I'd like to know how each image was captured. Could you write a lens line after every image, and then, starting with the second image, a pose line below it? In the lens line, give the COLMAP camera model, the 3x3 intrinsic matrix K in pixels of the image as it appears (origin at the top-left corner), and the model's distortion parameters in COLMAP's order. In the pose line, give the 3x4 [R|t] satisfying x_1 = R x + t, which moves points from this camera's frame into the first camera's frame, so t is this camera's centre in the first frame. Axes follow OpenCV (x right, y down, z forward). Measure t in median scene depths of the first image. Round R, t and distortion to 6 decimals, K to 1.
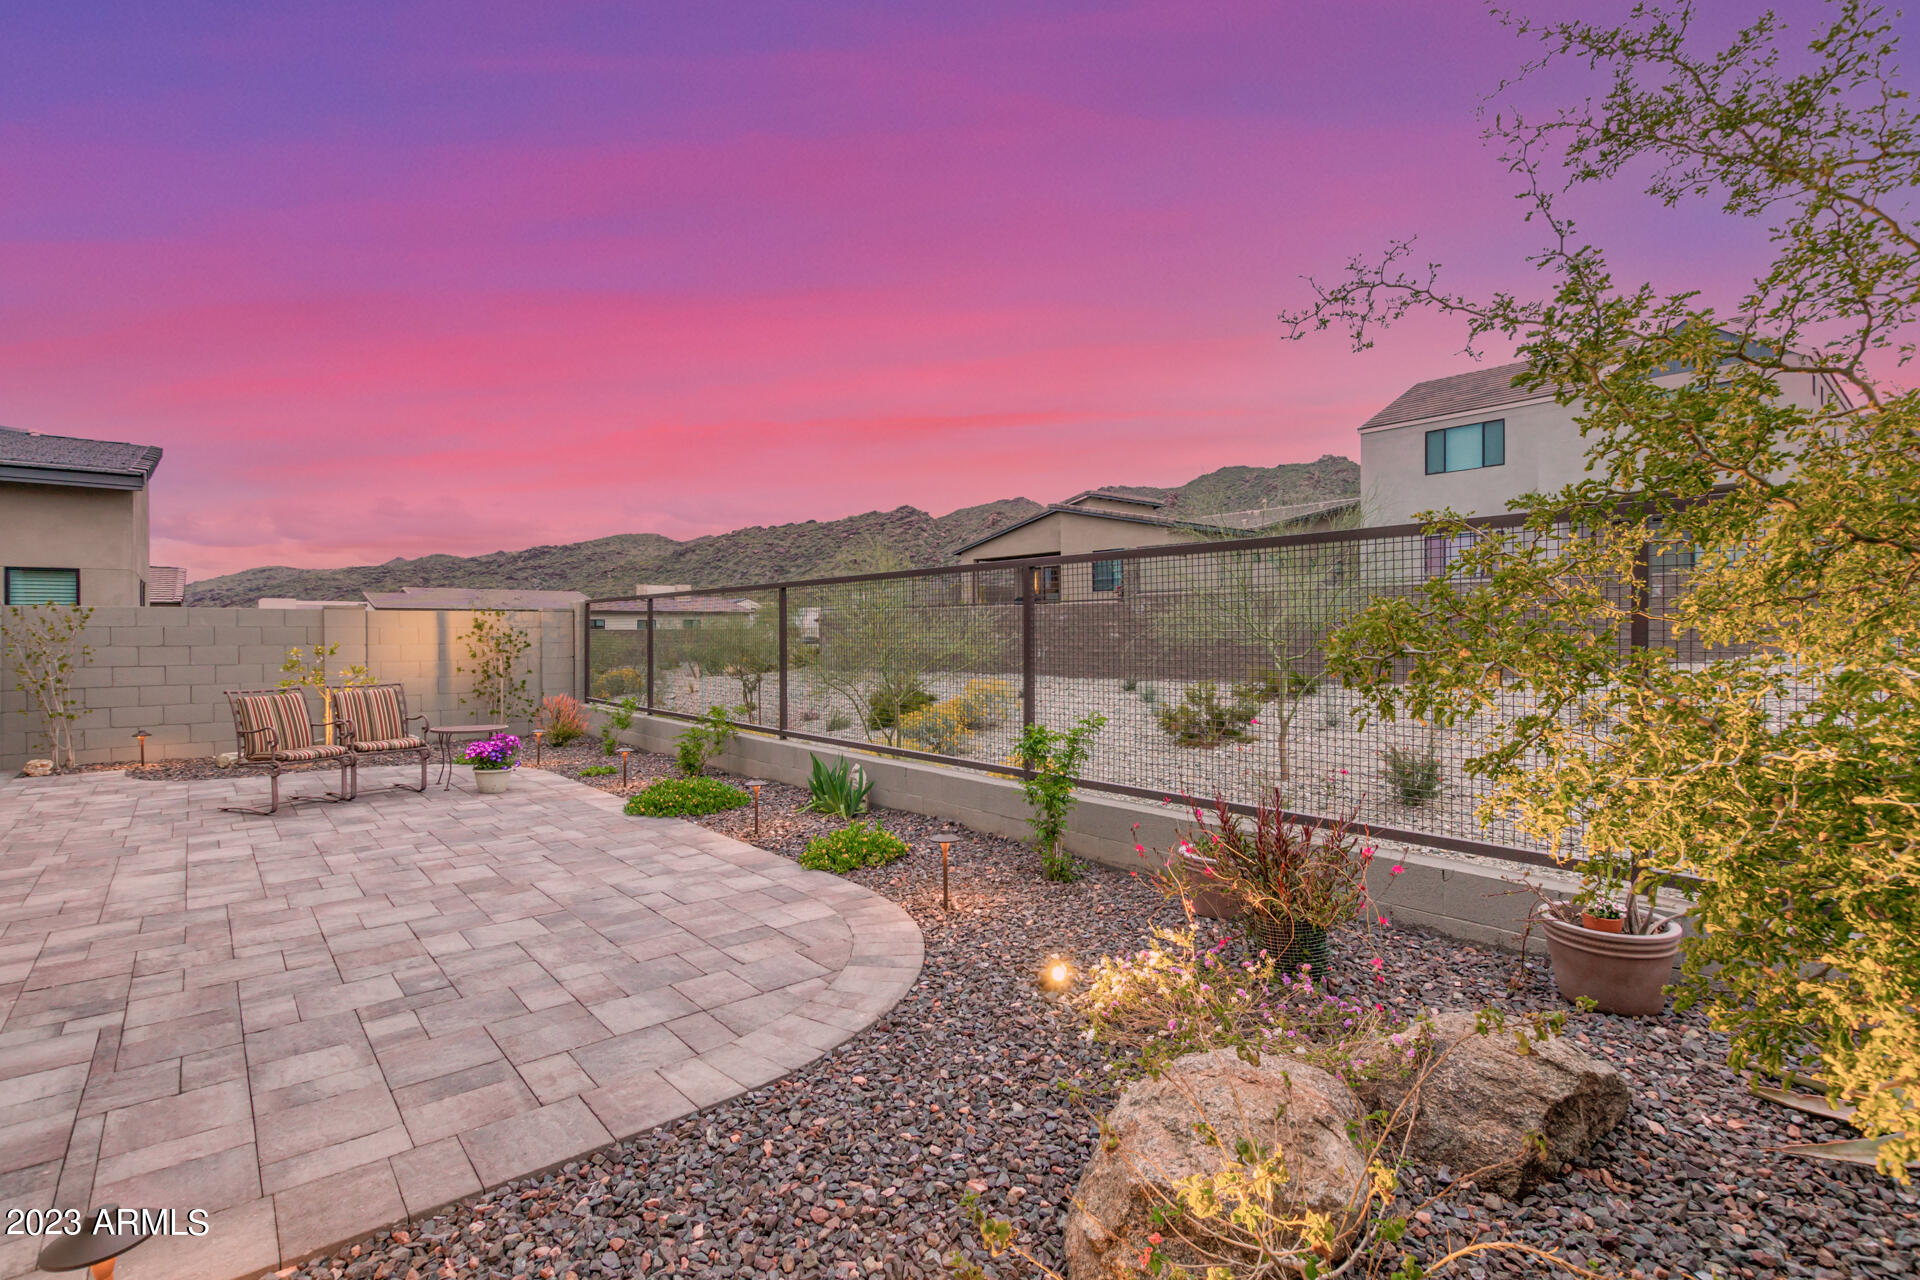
lens RADIAL K [[887.1, 0, 965.4], [0, 887.1, 653.2], [0, 0, 1]] dist [0.002599, -0.004541]
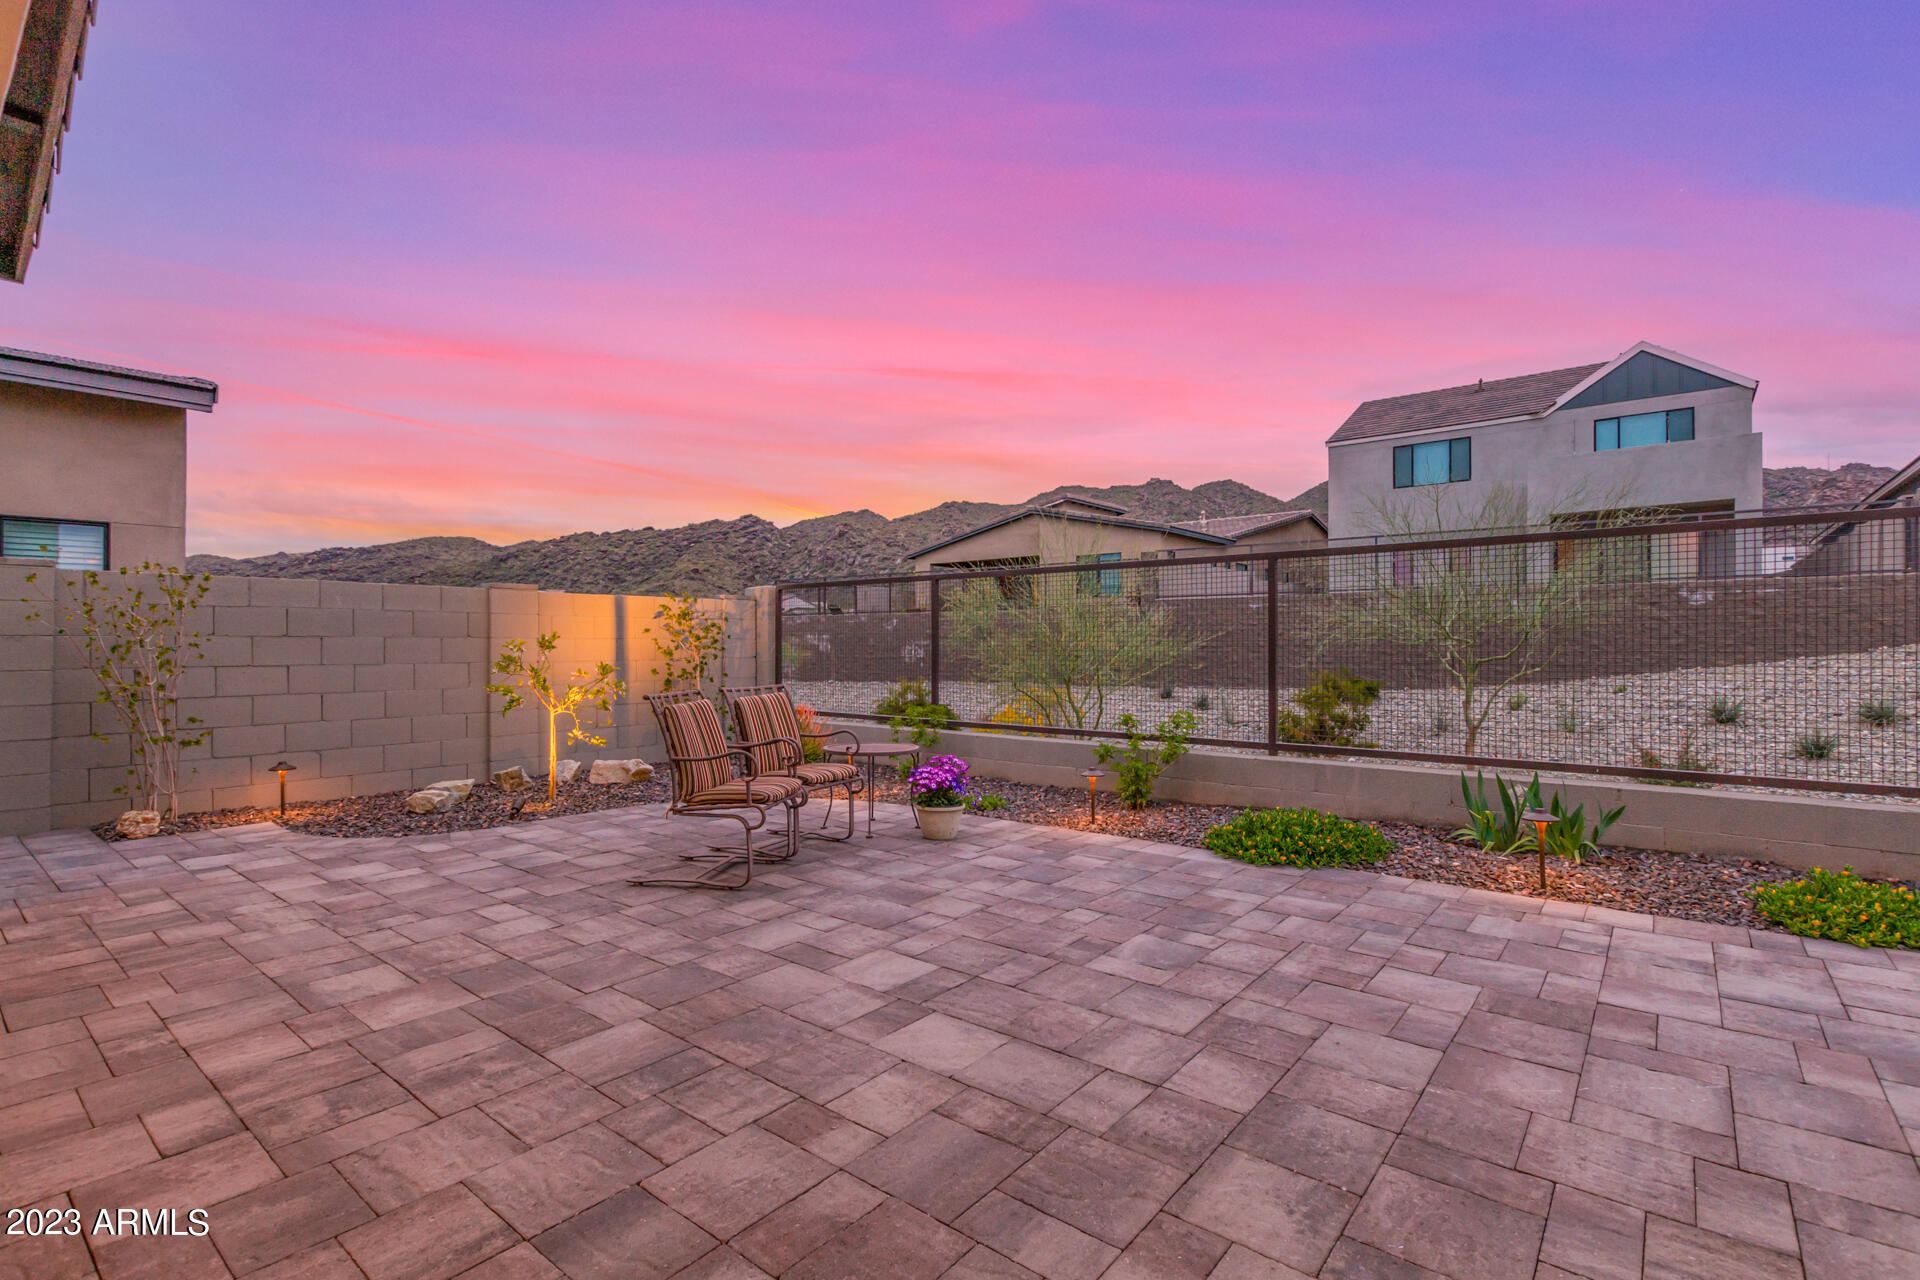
lens RADIAL K [[882.7, 0, 961.5], [0, 882.7, 636.0], [0, 0, 1]] dist [0.010649, -0.004975]
pose [[0.984249, 0.003132, 0.176758, -1.677695], [0.002768, 0.999447, -0.033125, 0.050436], [-0.176765, 0.033093, 0.983697, 0.783618]]
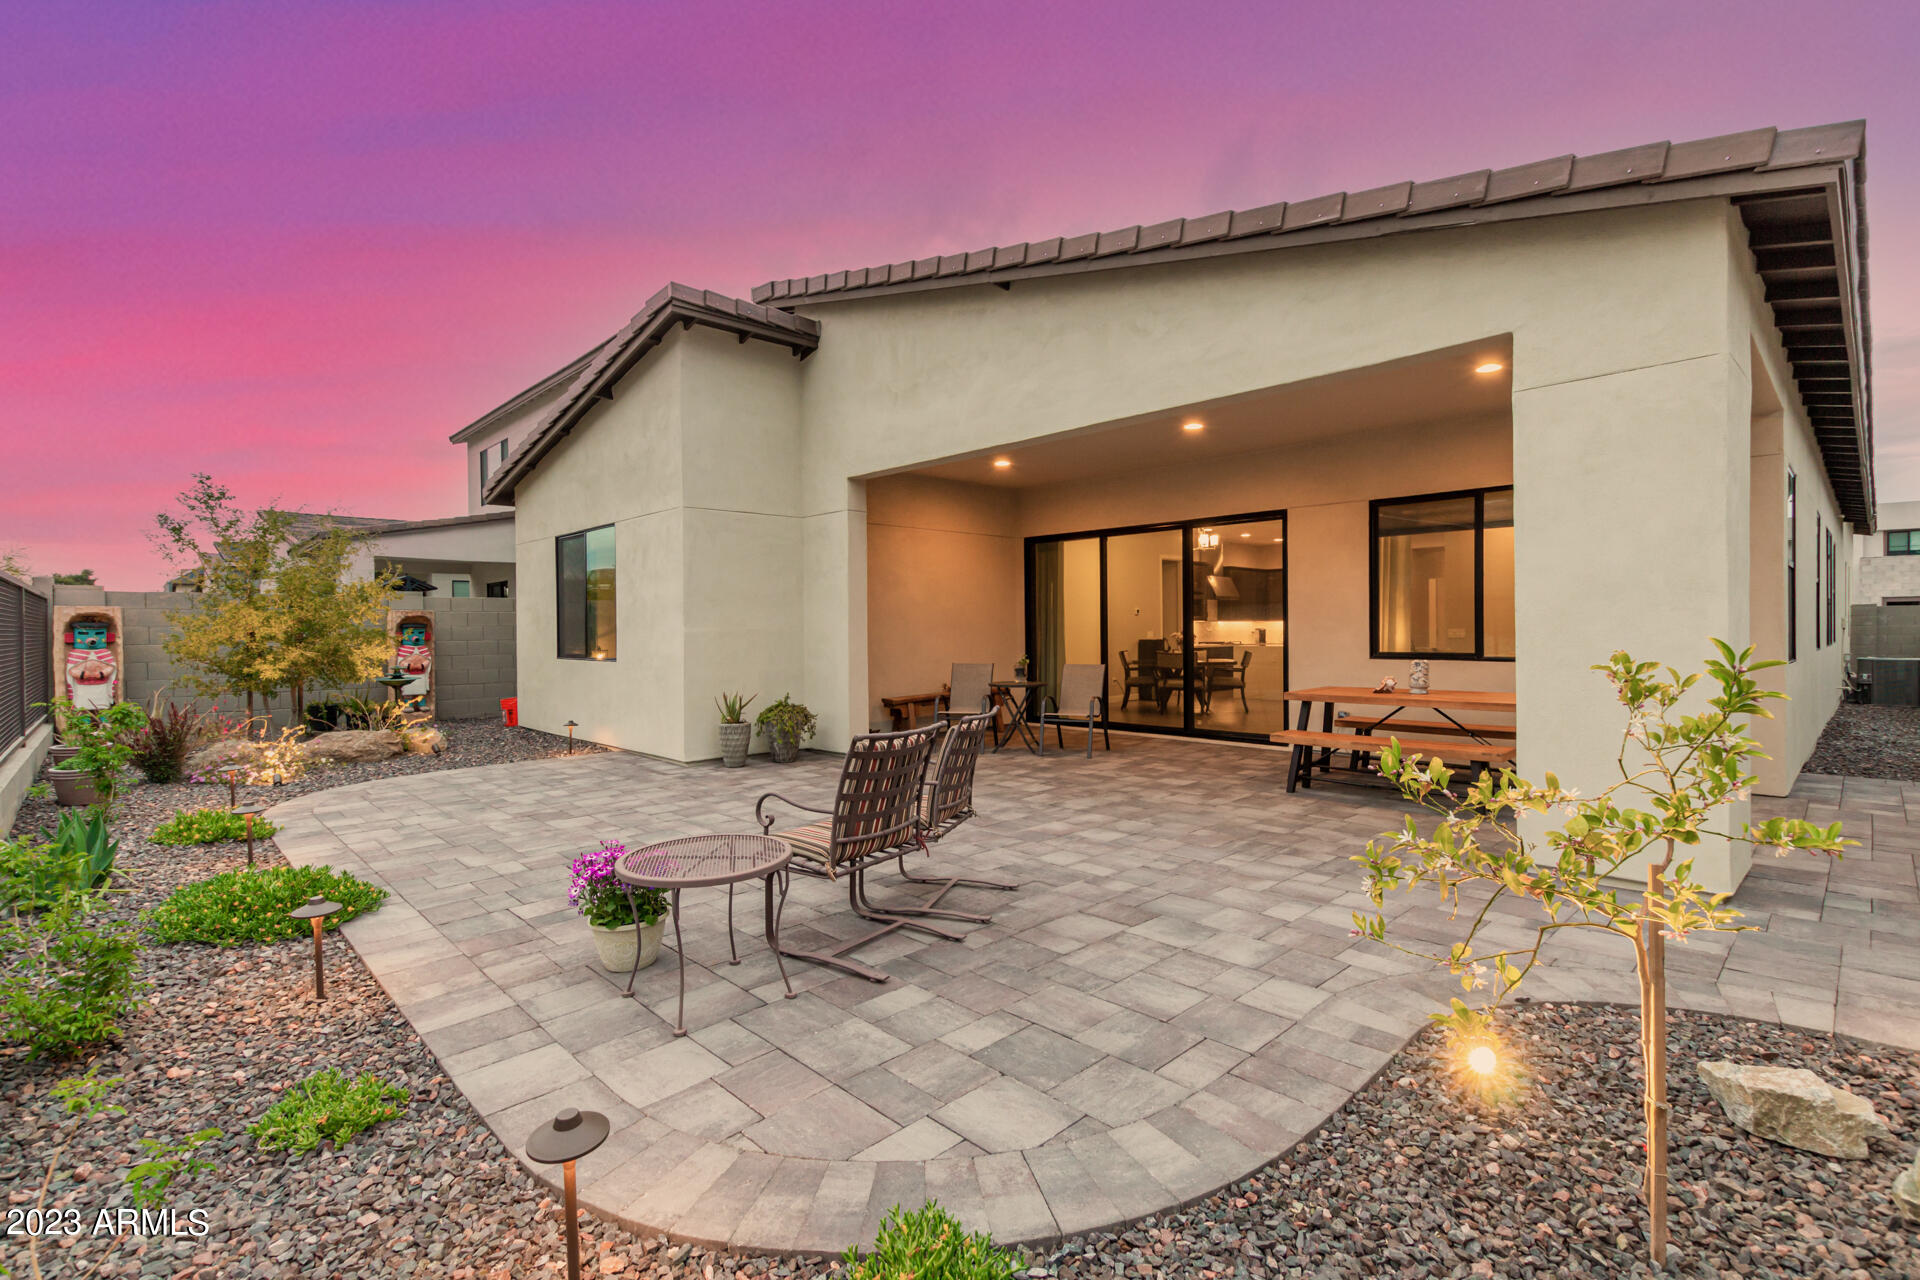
lens RADIAL K [[882.7, 0, 961.5], [0, 882.7, 636.0], [0, 0, 1]] dist [0.010649, -0.004975]
pose [[-0.998622, 0.011997, -0.051089, -1.793196], [0.010431, 0.999471, 0.030806, -0.070887], [0.051431, 0.030231, -0.998219, 3.850693]]
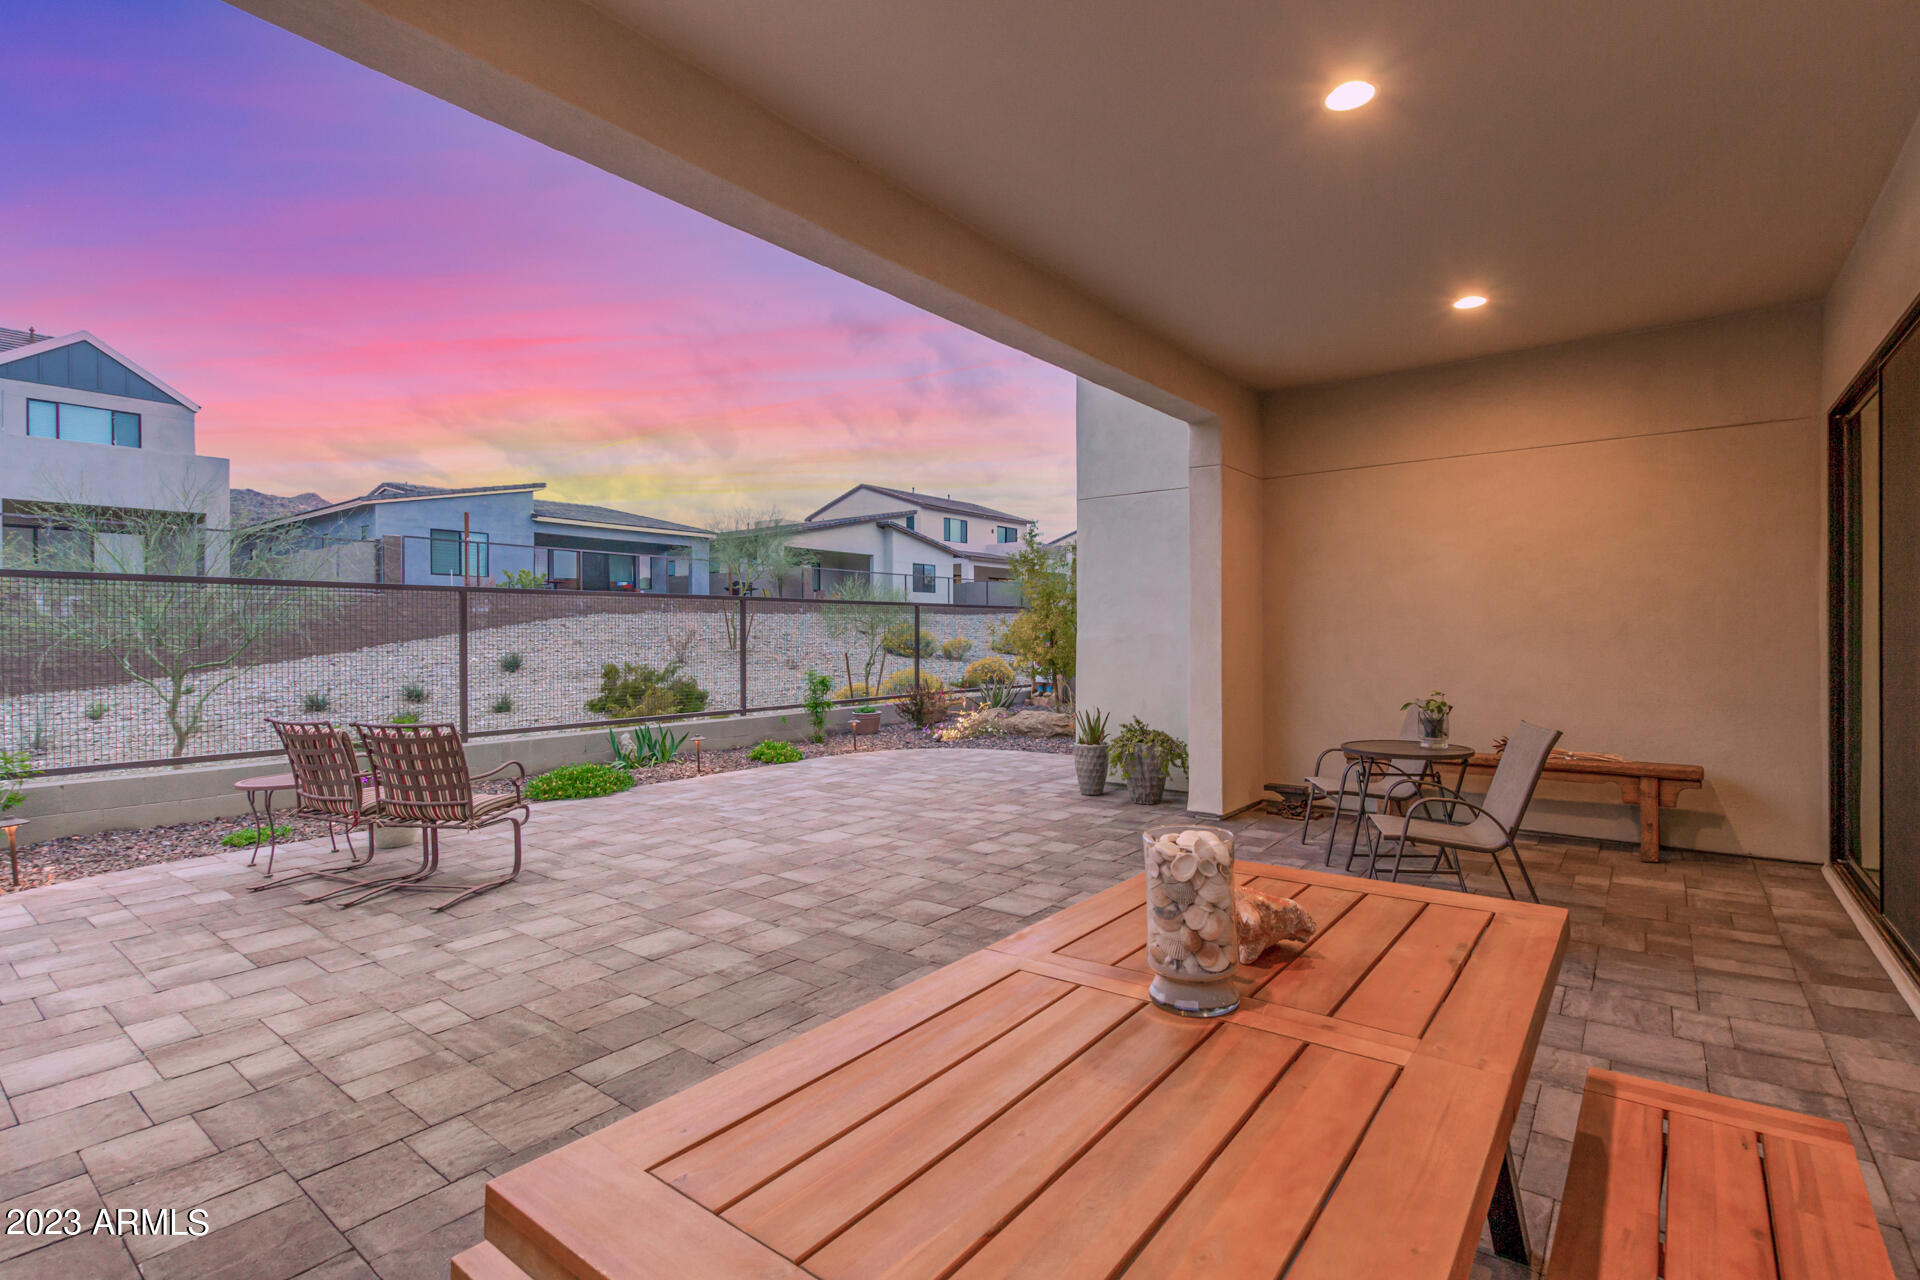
lens RADIAL K [[882.7, 0, 961.5], [0, 882.7, 636.0], [0, 0, 1]] dist [0.010649, -0.004975]
pose [[-0.191707, 0.000254, 0.981452, -3.595507], [0.030250, 0.999526, 0.005650, -0.033013], [-0.980986, 0.030772, -0.191623, 1.746065]]
